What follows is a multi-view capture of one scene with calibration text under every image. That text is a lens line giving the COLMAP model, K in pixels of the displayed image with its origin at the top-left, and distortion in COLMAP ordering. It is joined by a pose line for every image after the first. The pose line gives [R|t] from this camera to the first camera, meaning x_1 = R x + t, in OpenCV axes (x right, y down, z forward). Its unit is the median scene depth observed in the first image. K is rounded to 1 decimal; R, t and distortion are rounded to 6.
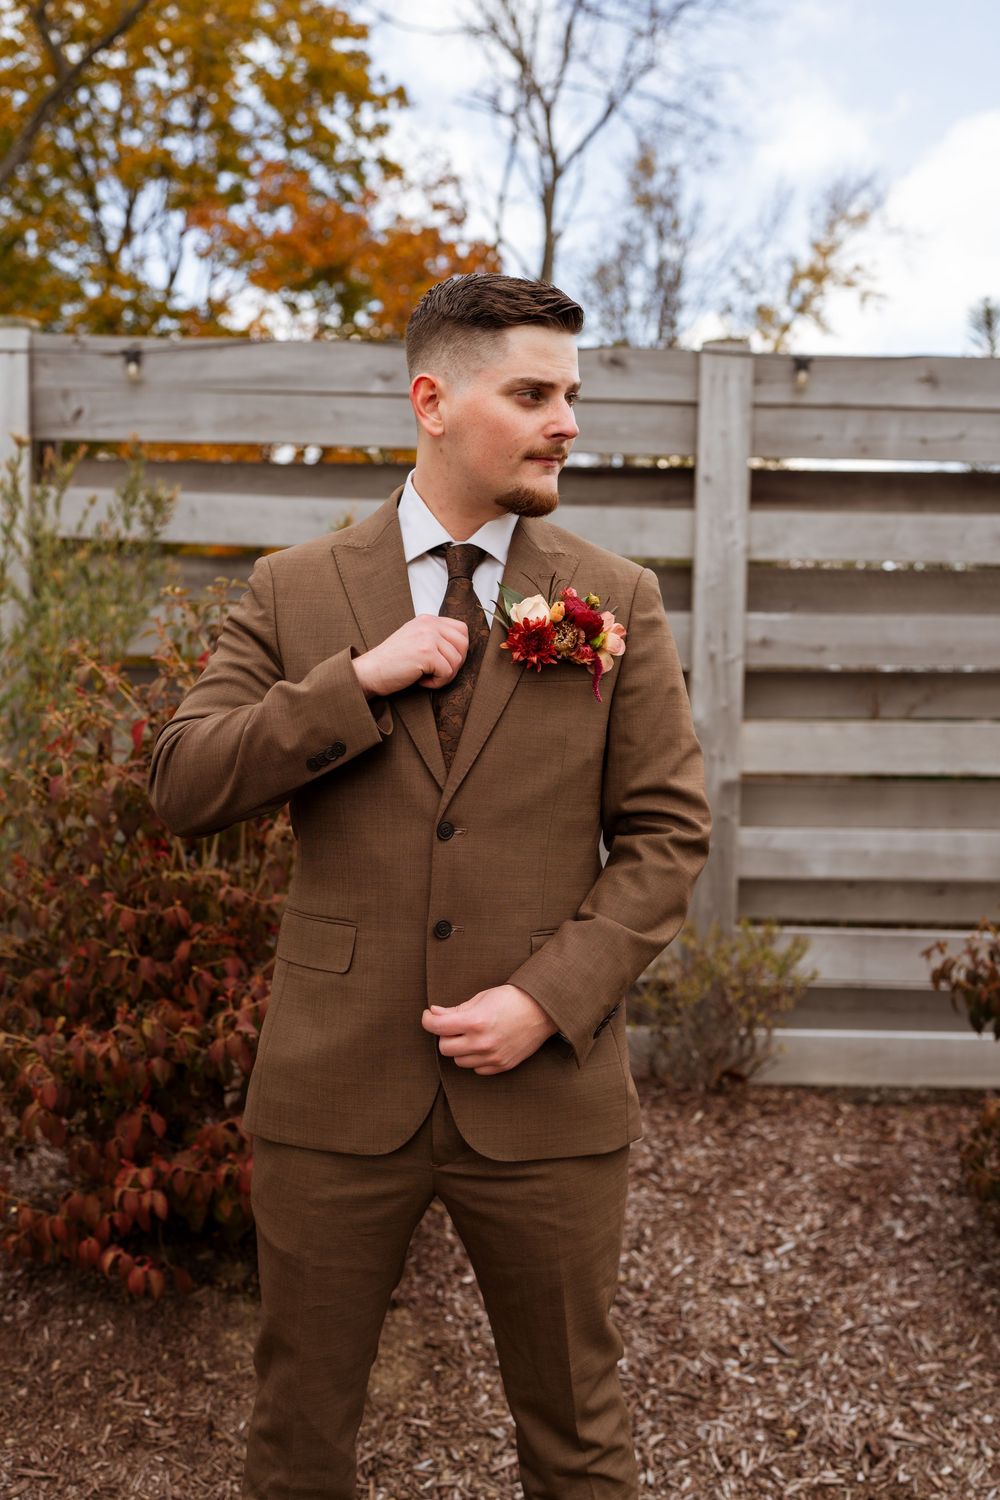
lens RADIAL K [[1464.9, 0, 500.8], [0, 1464.9, 745.9], [0, 0, 1]] dist [0.007938, 0.000000]
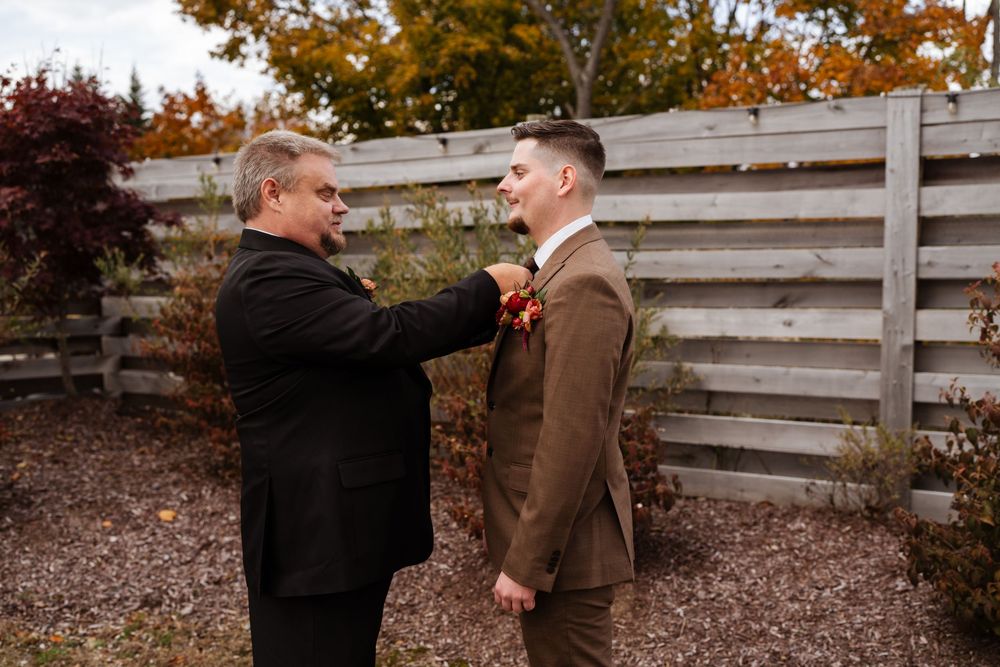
lens RADIAL K [[976.6, 0, 499.7], [0, 976.6, 333.8], [0, 0, 1]] dist [0.007938, 0.000000]
pose [[0.878289, 0.009207, -0.478041, 0.288825], [0.003544, 0.999662, 0.025765, -0.020745], [0.478116, -0.024323, 0.877960, -0.240080]]
